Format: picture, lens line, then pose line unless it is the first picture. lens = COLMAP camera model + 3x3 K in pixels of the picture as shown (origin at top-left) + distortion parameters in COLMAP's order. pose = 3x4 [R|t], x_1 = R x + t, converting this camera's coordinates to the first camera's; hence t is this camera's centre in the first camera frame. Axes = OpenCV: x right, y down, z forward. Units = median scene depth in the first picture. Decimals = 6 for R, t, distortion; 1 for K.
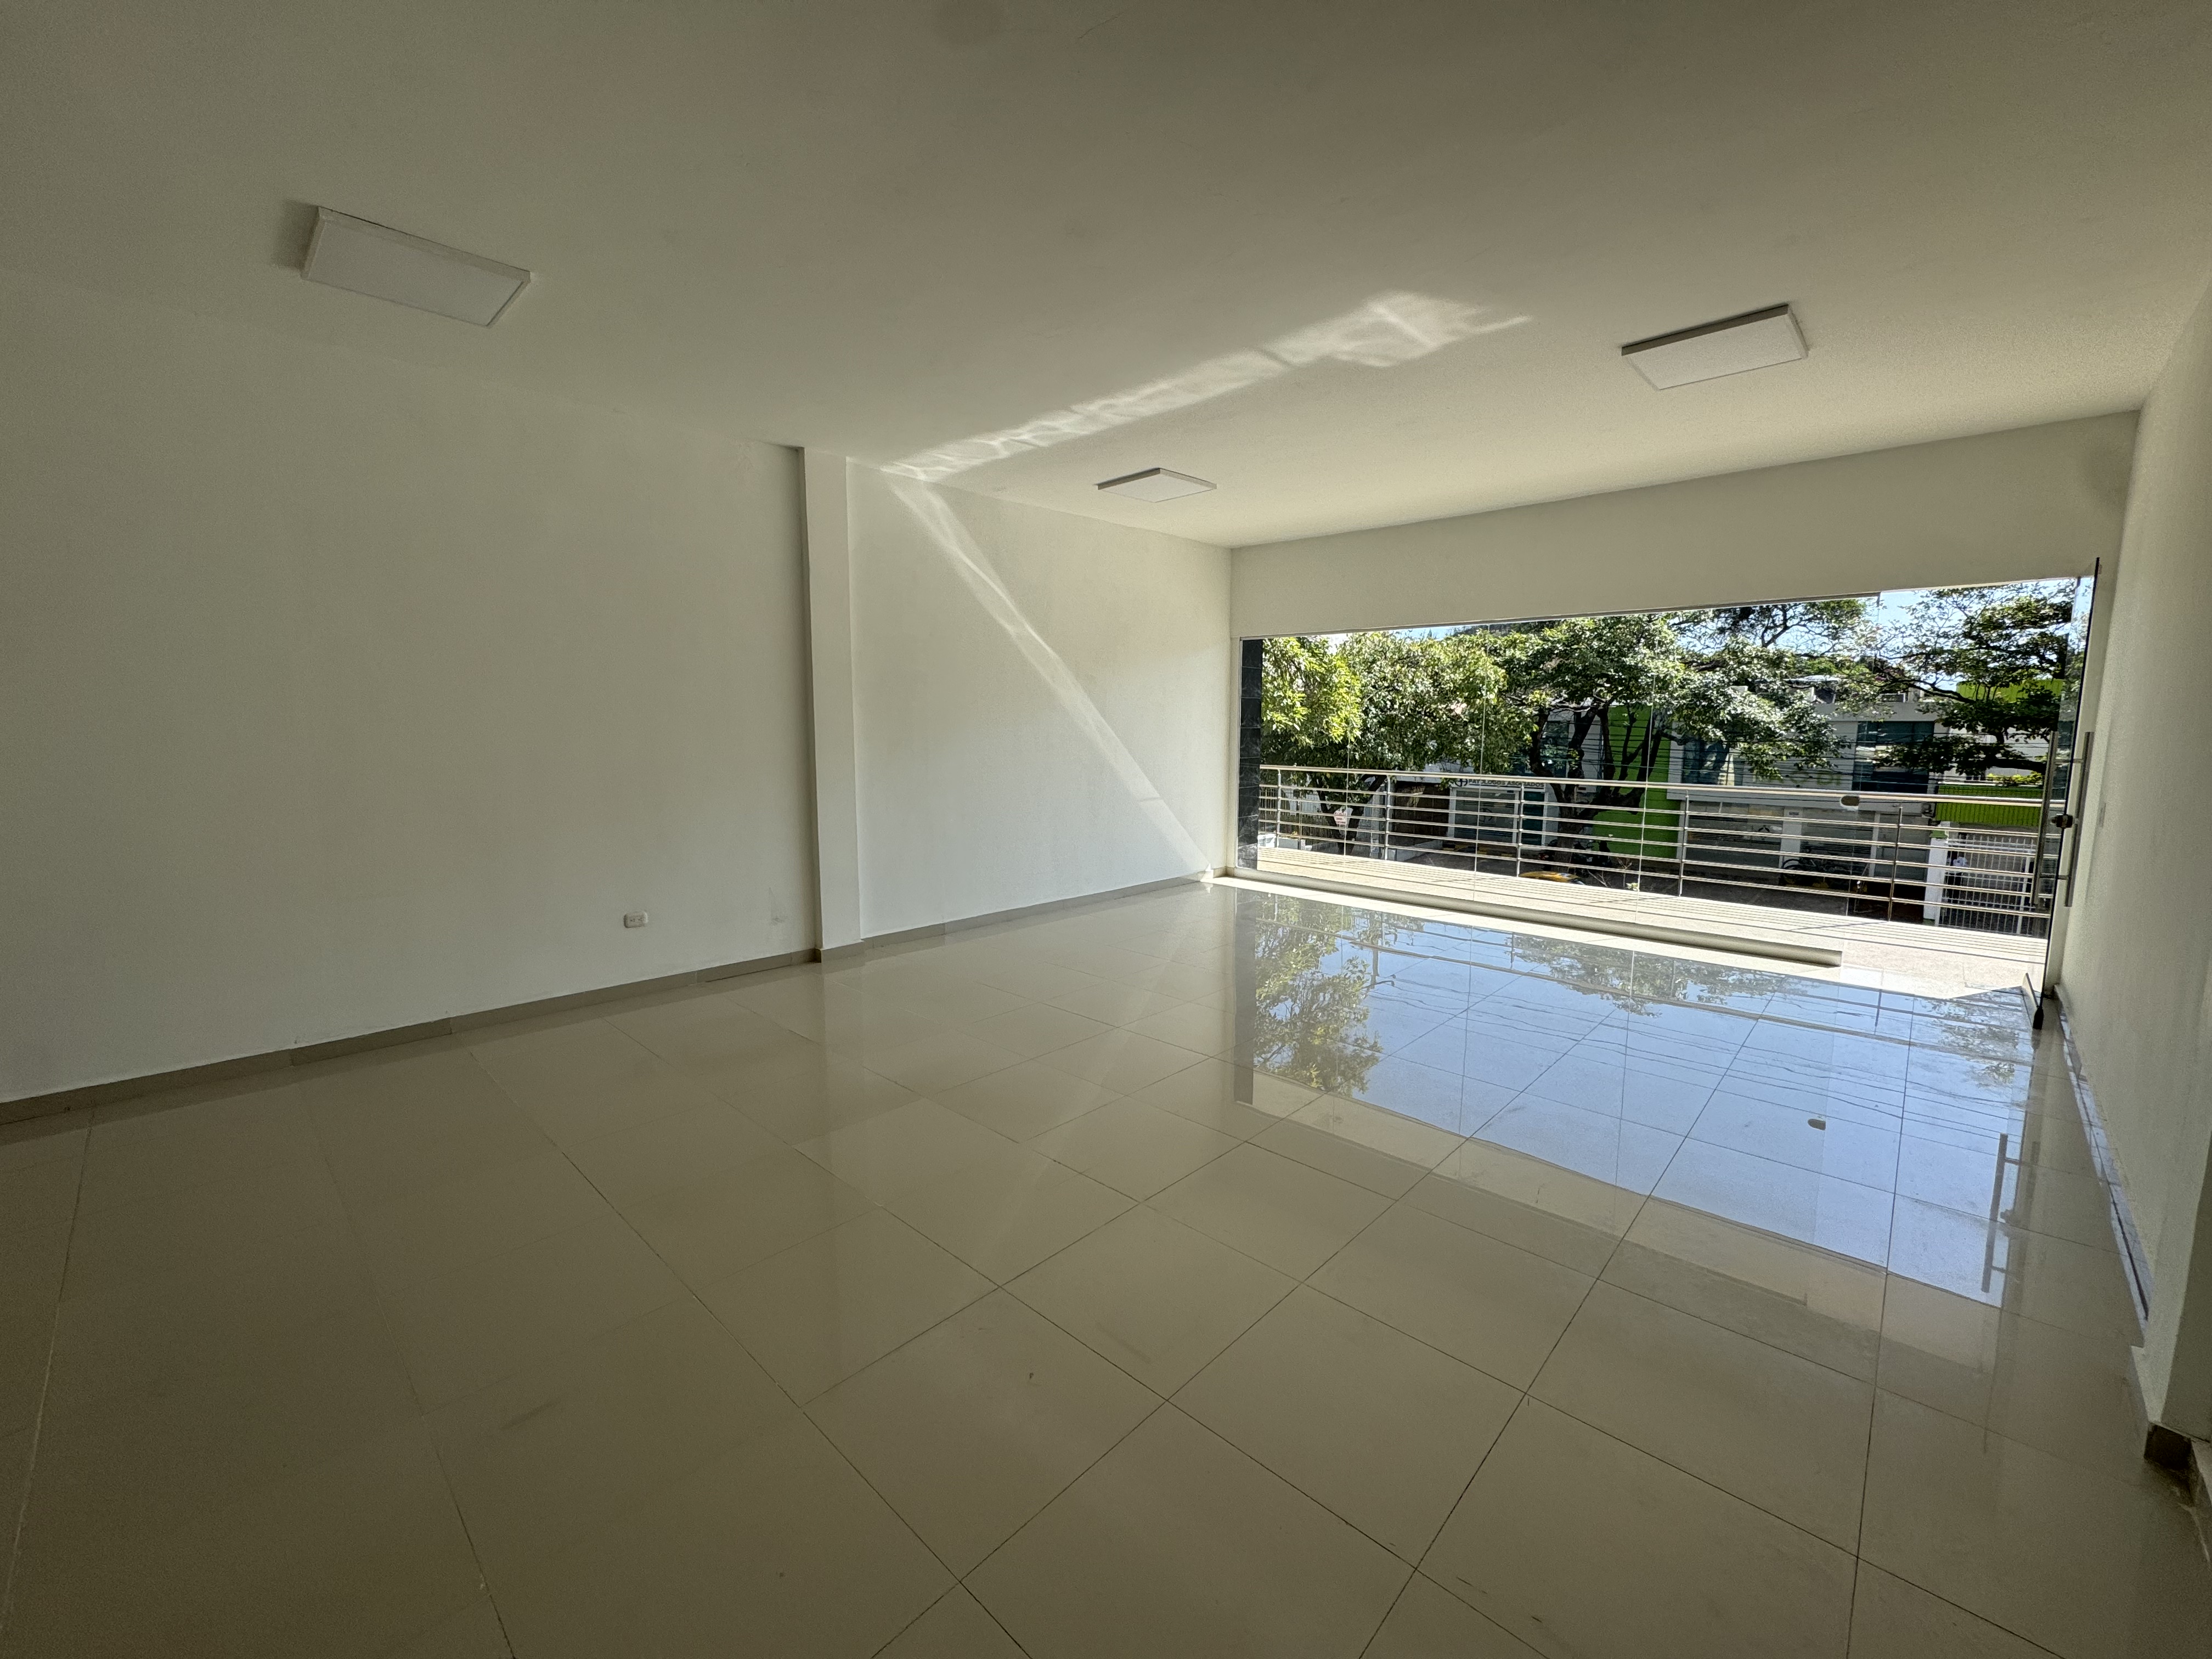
lens RADIAL K [[886.0, 0, 1106.0], [0, 886.0, 829.5], [0, 0, 1]] dist [0.000793, 0.000293]
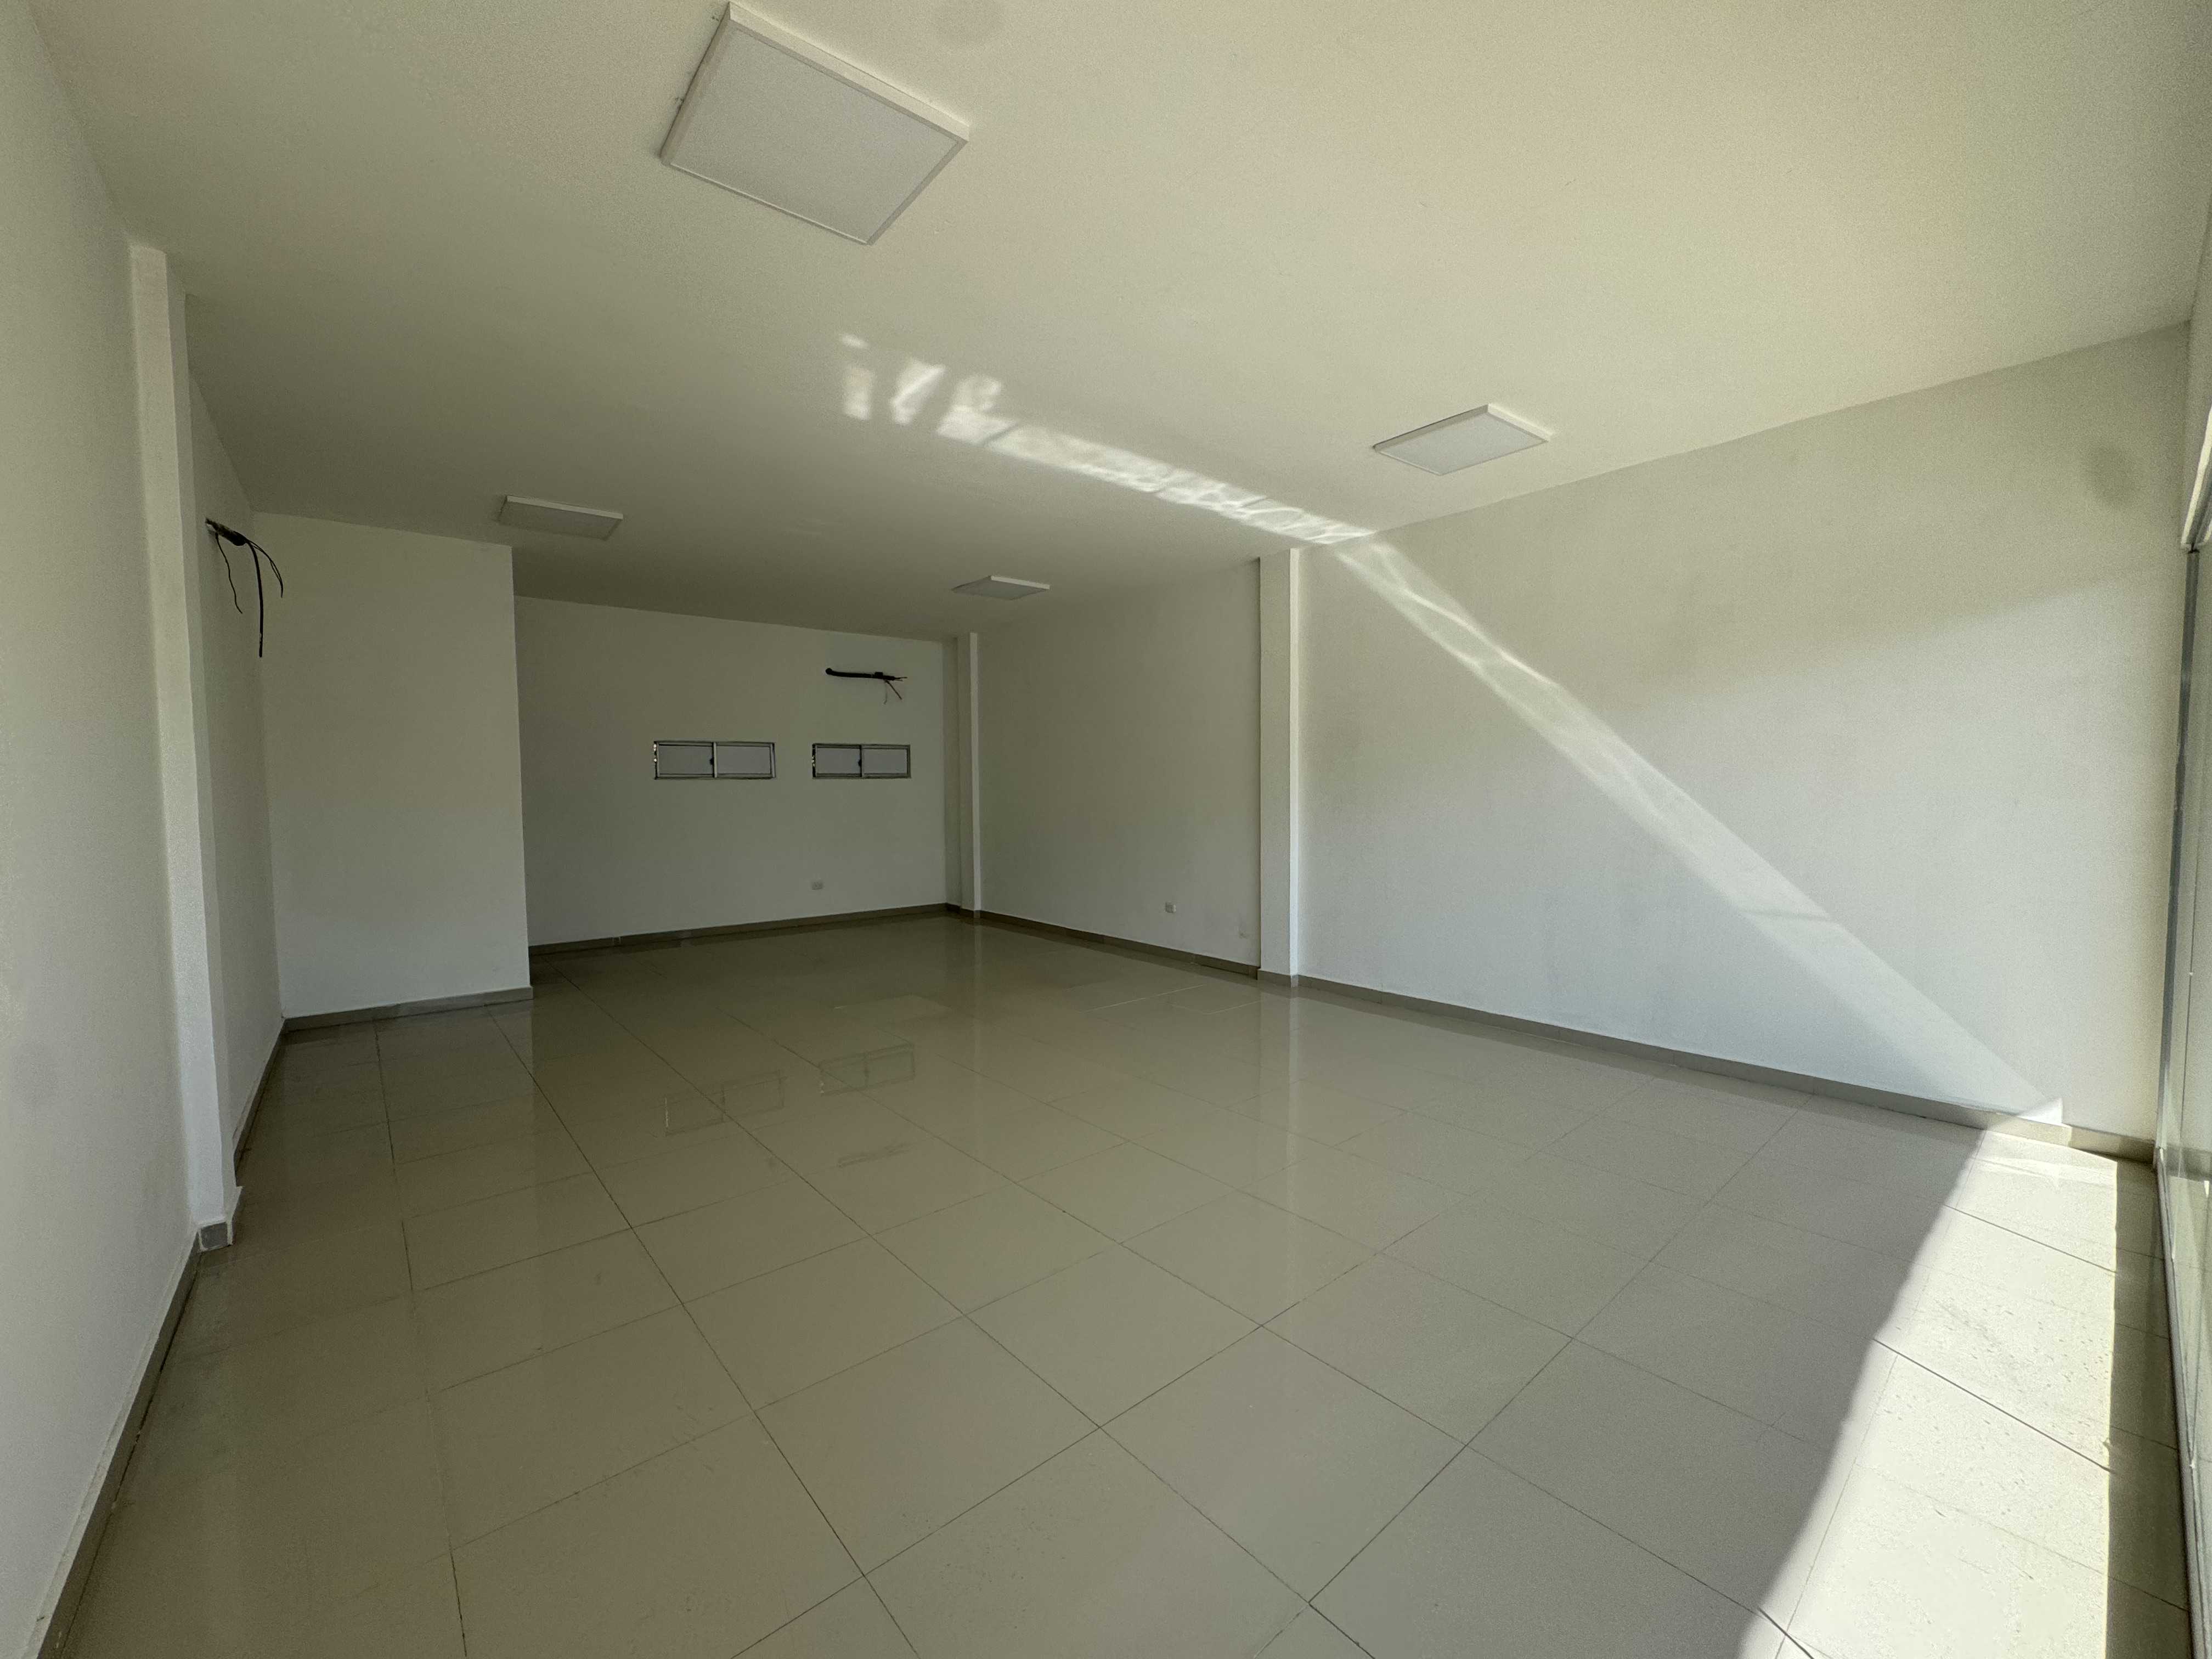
lens RADIAL K [[886.0, 0, 1106.0], [0, 886.0, 829.5], [0, 0, 1]] dist [0.000793, 0.000293]
pose [[-0.102882, 0.053150, -0.993273, 0.893738], [-0.113353, 0.991440, 0.064793, -0.106855], [0.988214, 0.119256, -0.095976, 0.916864]]
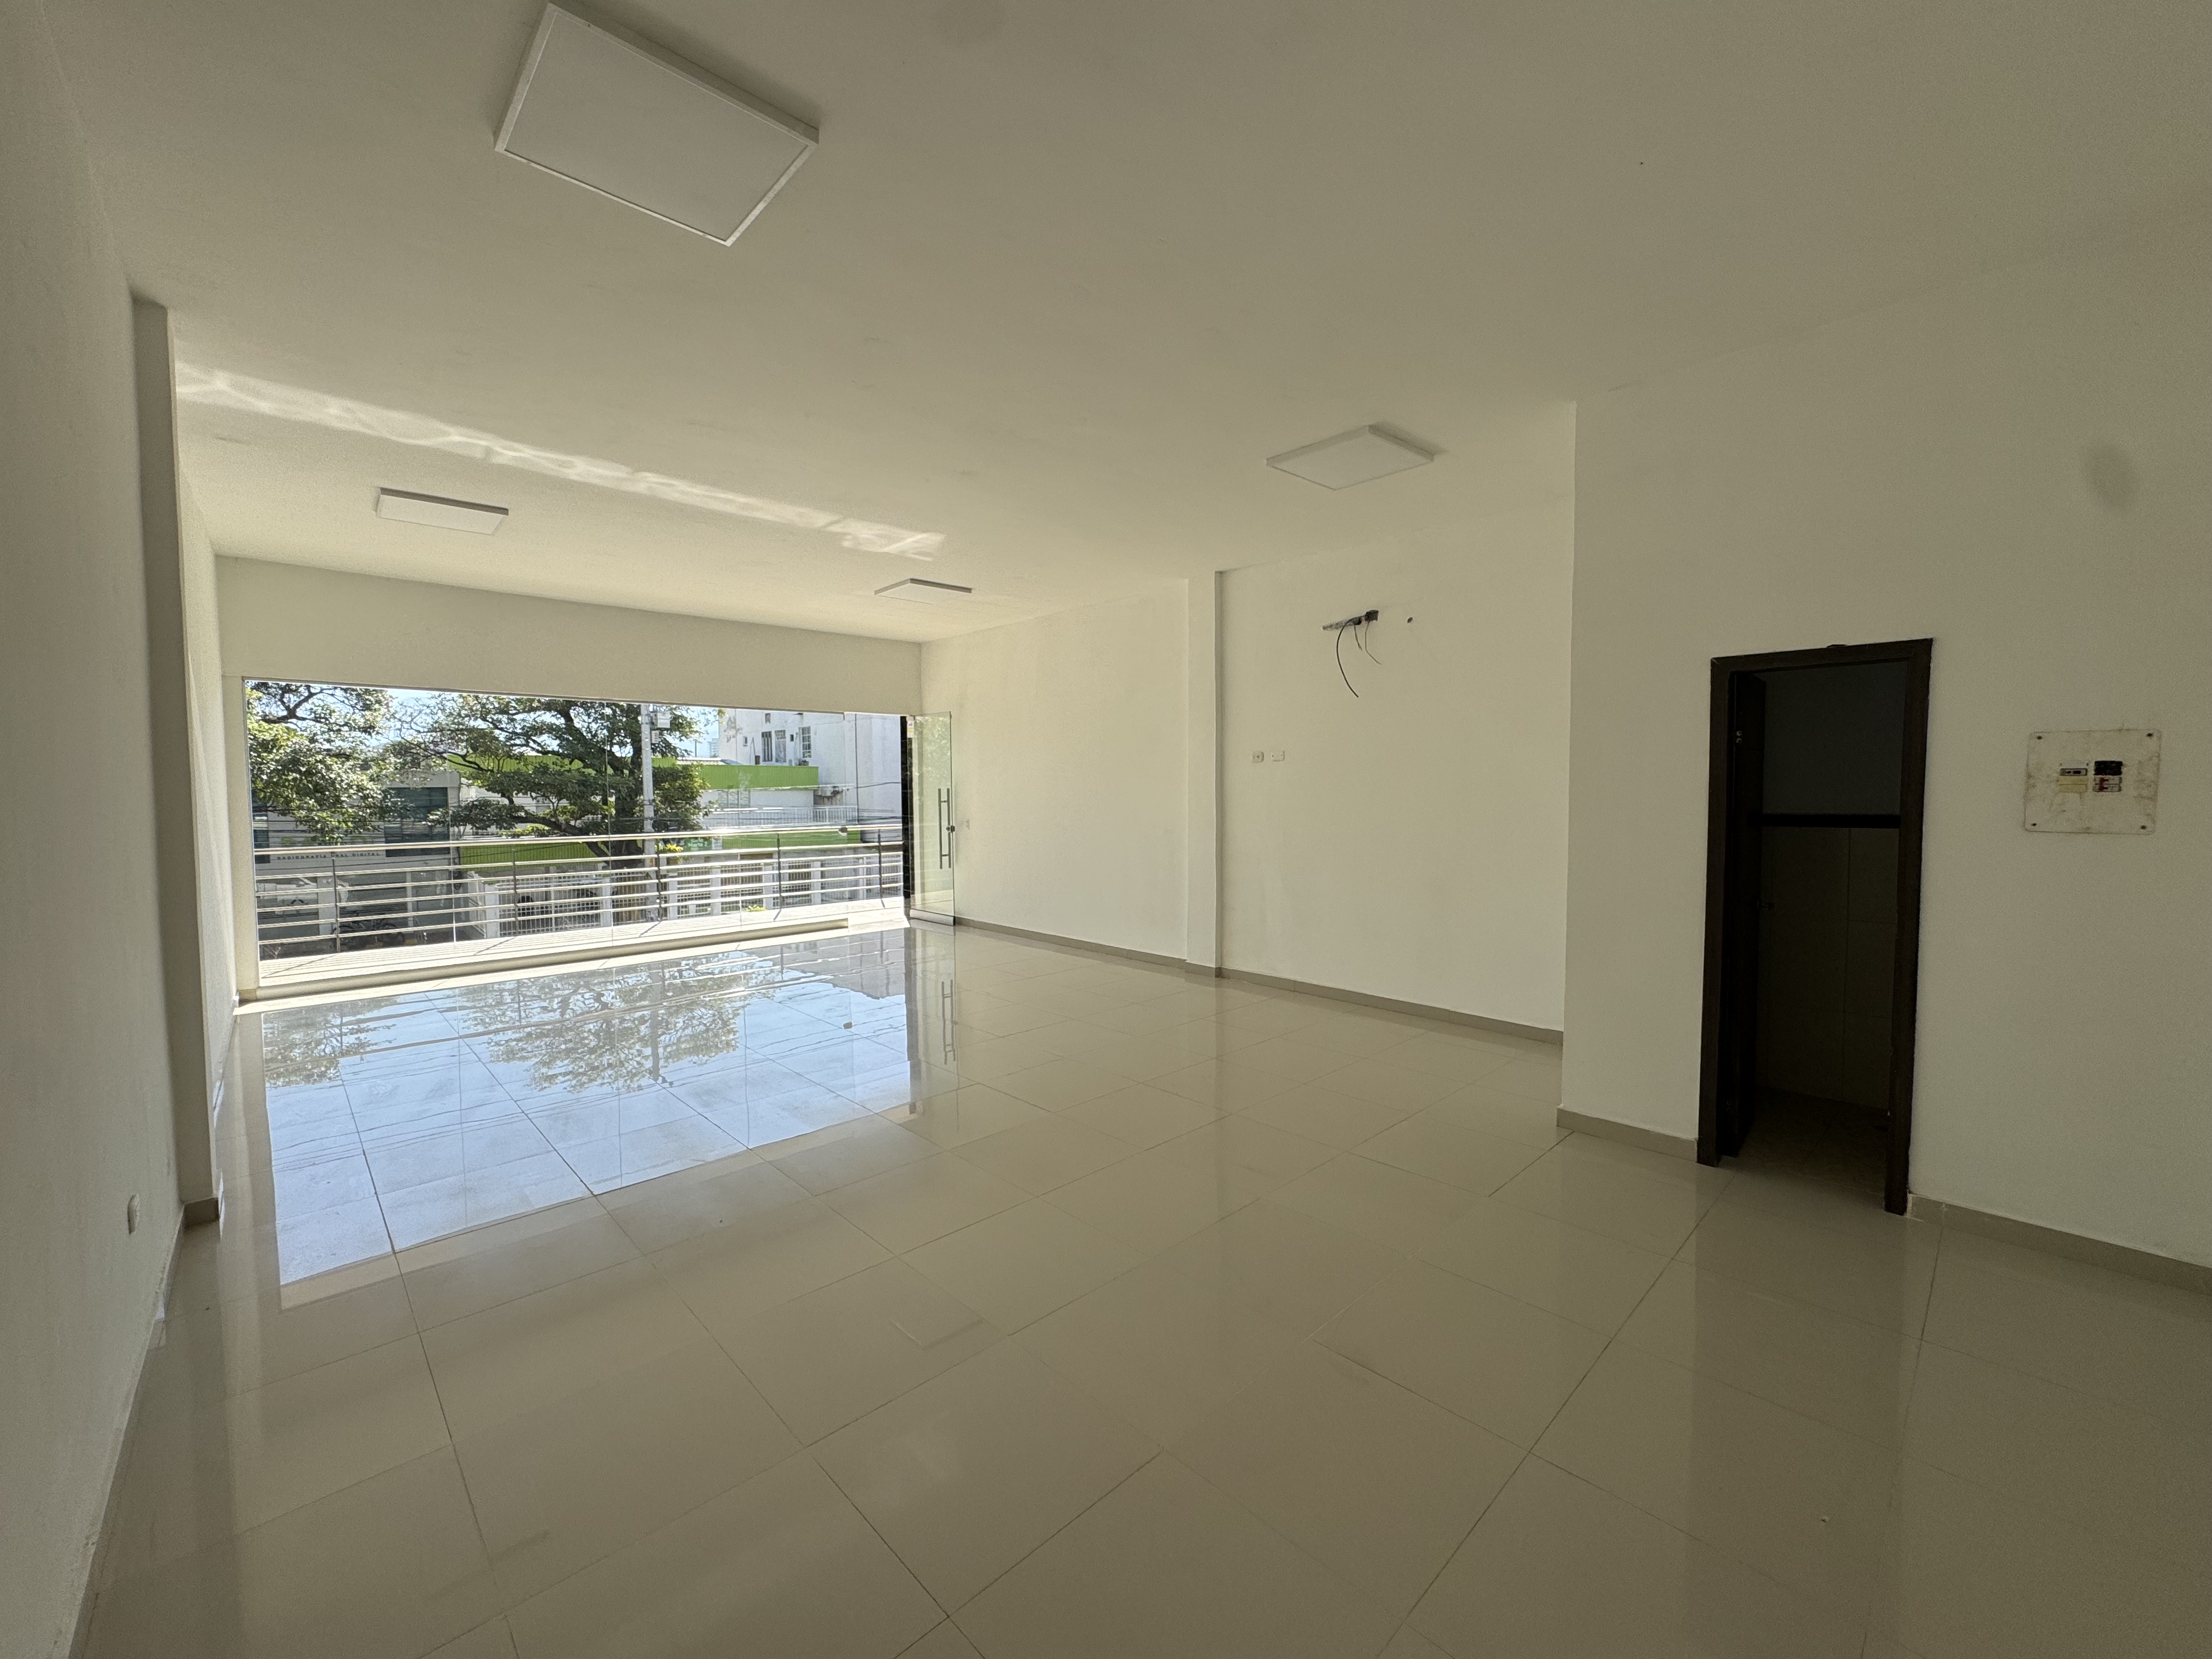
lens RADIAL K [[886.0, 0, 1106.0], [0, 886.0, 829.5], [0, 0, 1]] dist [0.000793, 0.000293]
pose [[0.049129, -0.052020, 0.997437, -0.853071], [0.127343, 0.990819, 0.045402, -0.048677], [-0.990641, 0.124786, 0.055303, 0.401198]]
